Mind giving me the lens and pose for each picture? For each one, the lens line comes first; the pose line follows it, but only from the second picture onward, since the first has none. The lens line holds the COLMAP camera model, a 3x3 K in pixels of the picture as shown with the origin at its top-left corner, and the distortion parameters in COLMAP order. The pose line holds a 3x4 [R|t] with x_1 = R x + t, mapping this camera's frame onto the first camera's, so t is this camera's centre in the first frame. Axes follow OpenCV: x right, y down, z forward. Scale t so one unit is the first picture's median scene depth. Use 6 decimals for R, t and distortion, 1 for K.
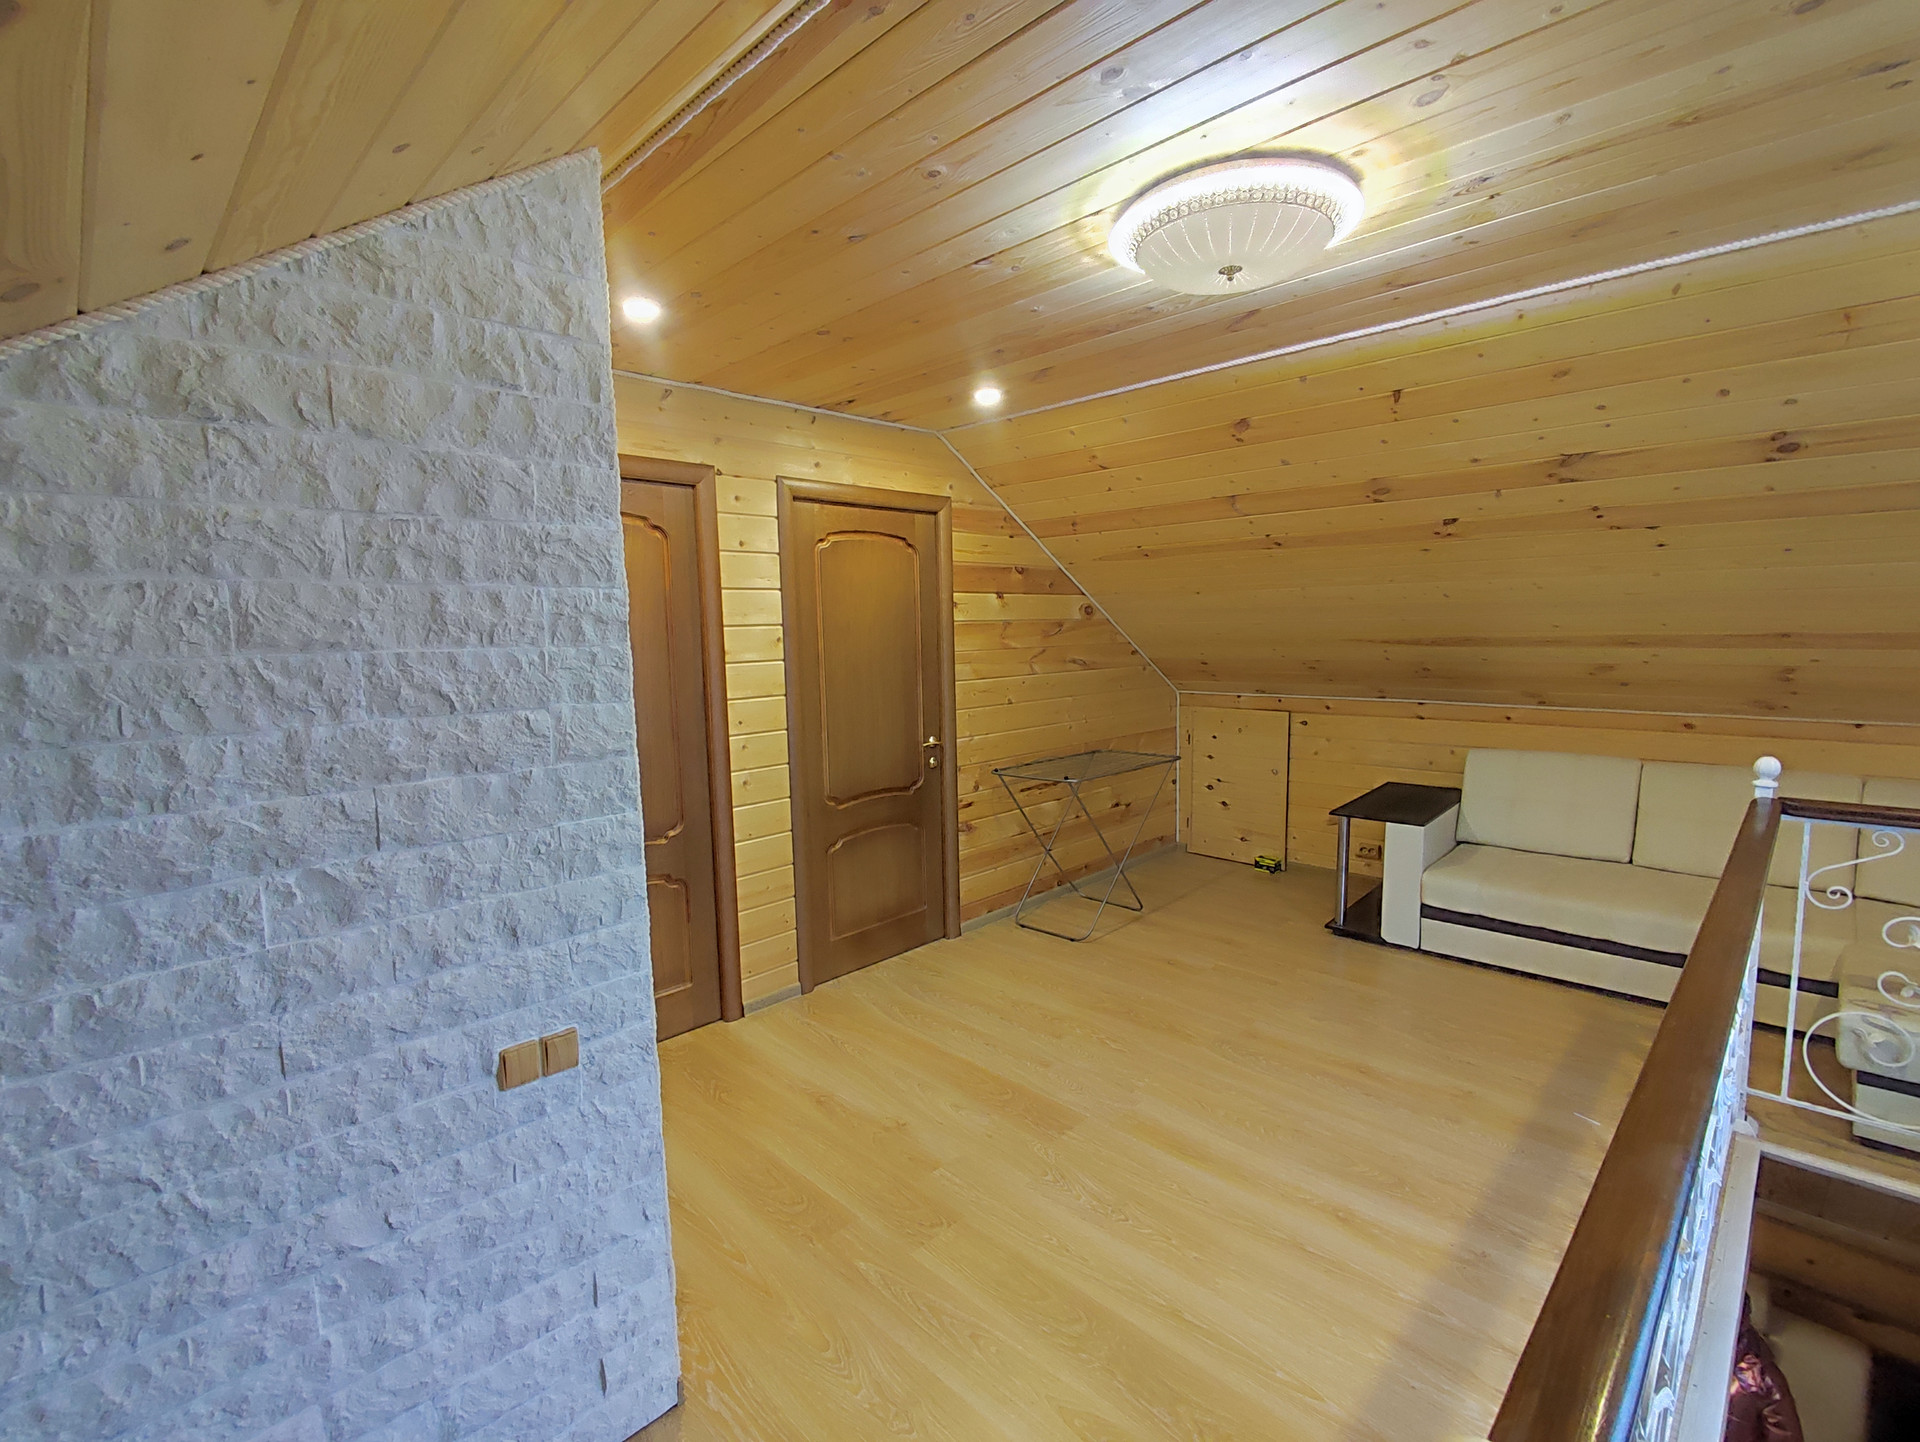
lens RADIAL K [[873.0, 0, 953.6], [0, 873.0, 732.6], [0, 0, 1]] dist [0.001362, -0.001648]
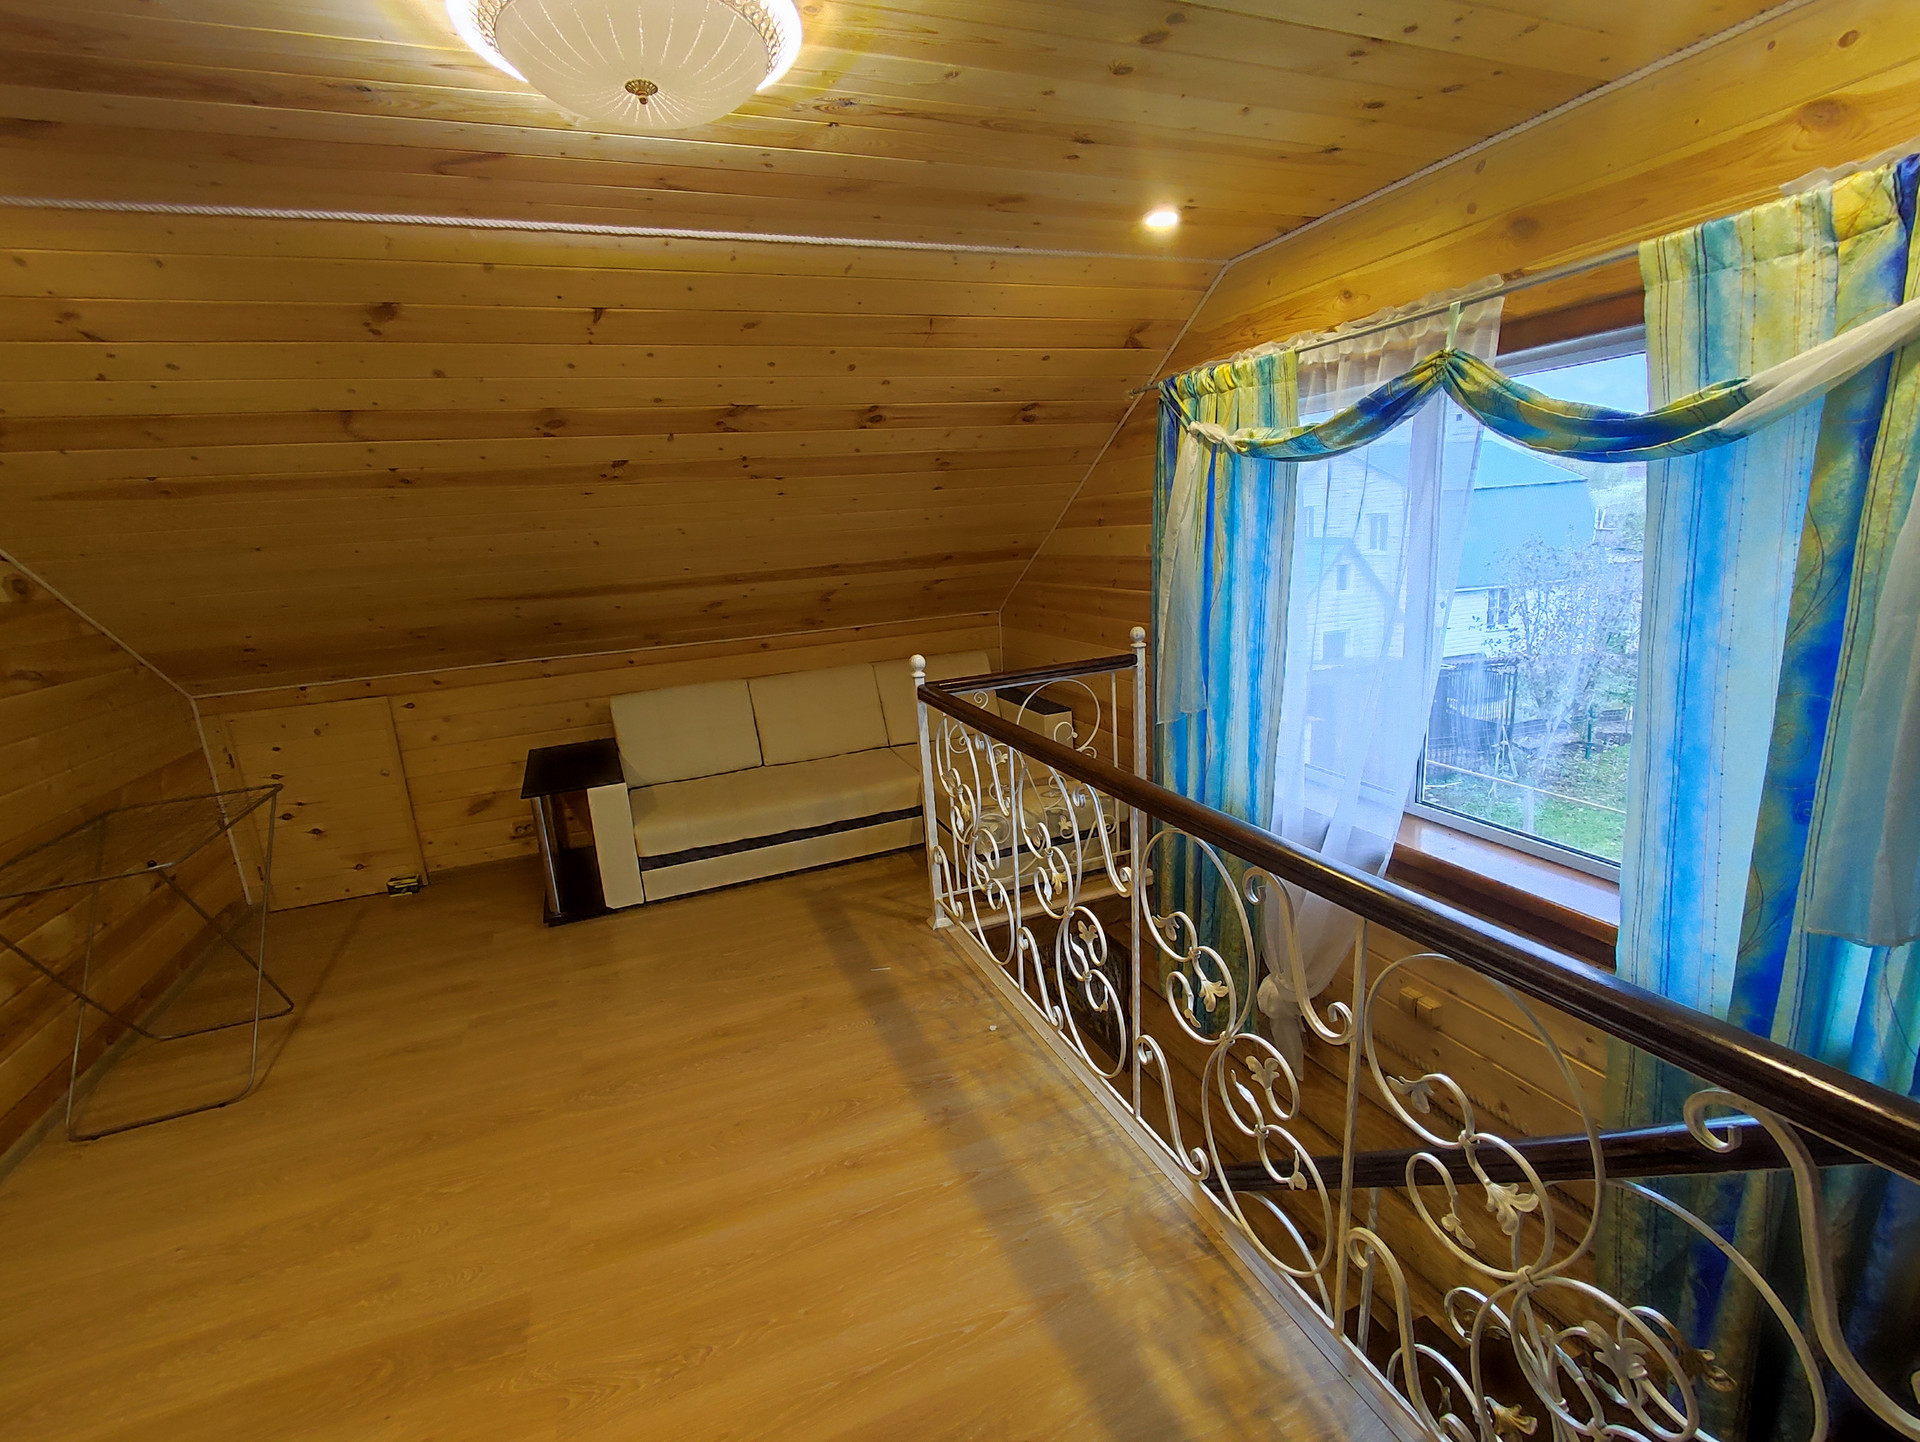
lens RADIAL K [[873.0, 0, 953.6], [0, 873.0, 732.6], [0, 0, 1]] dist [0.001362, -0.001648]
pose [[0.406143, -0.215954, 0.887925, -0.182304], [0.172244, 0.972349, 0.157702, -0.040098], [-0.897429, 0.088891, 0.432110, 0.265211]]
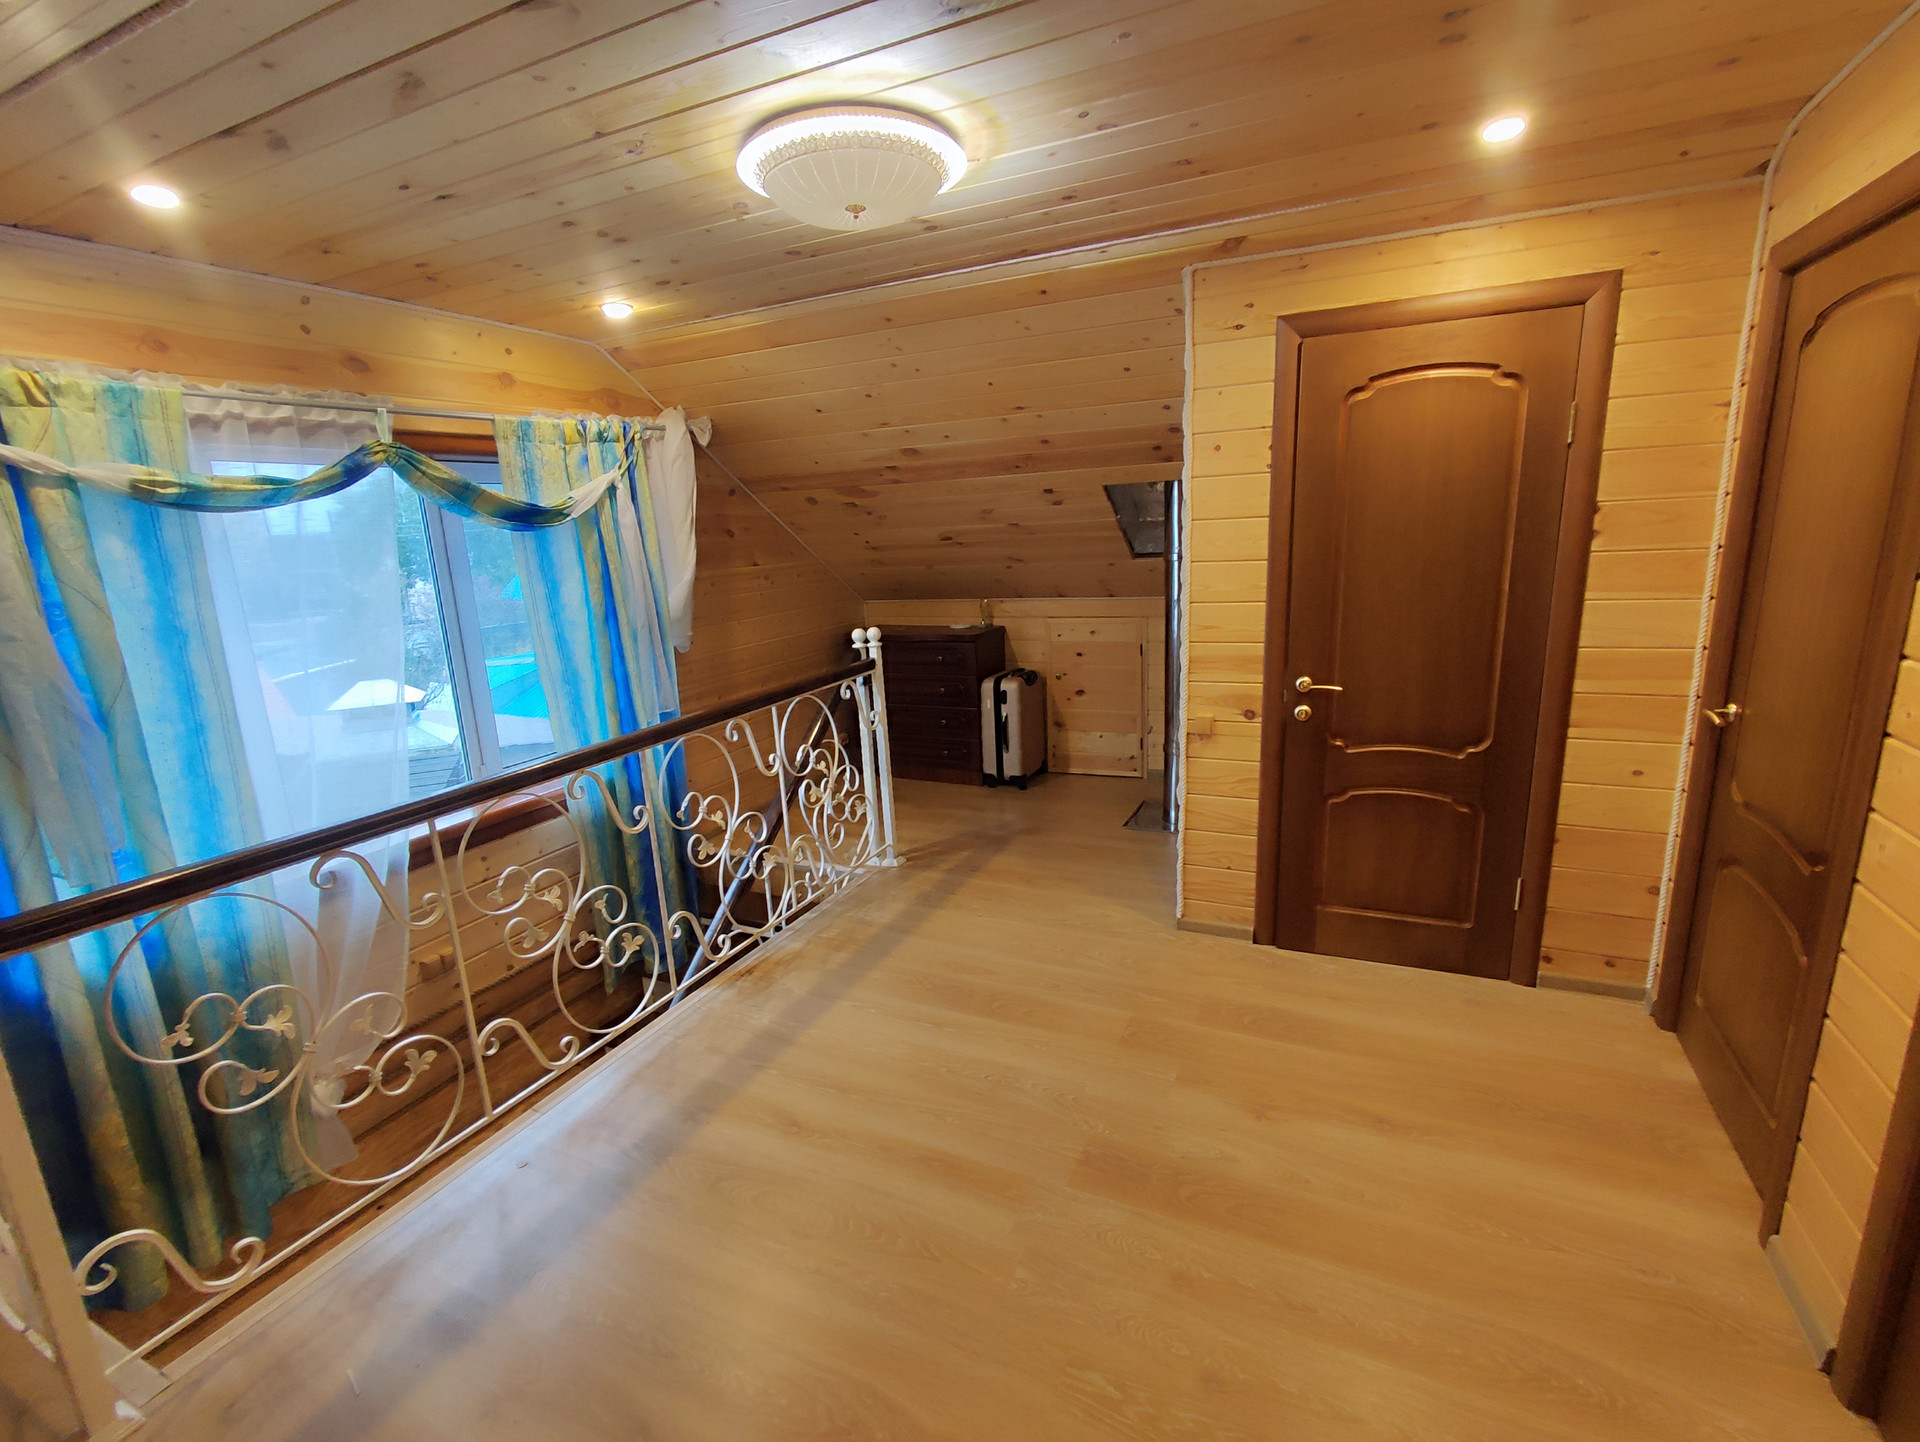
lens RADIAL K [[873.0, 0, 953.6], [0, 873.0, 732.6], [0, 0, 1]] dist [0.001362, -0.001648]
pose [[-0.943959, 0.147375, -0.295334, 0.320409], [0.034616, 0.934050, 0.355460, -0.158108], [0.328243, 0.325316, -0.886807, 1.164215]]
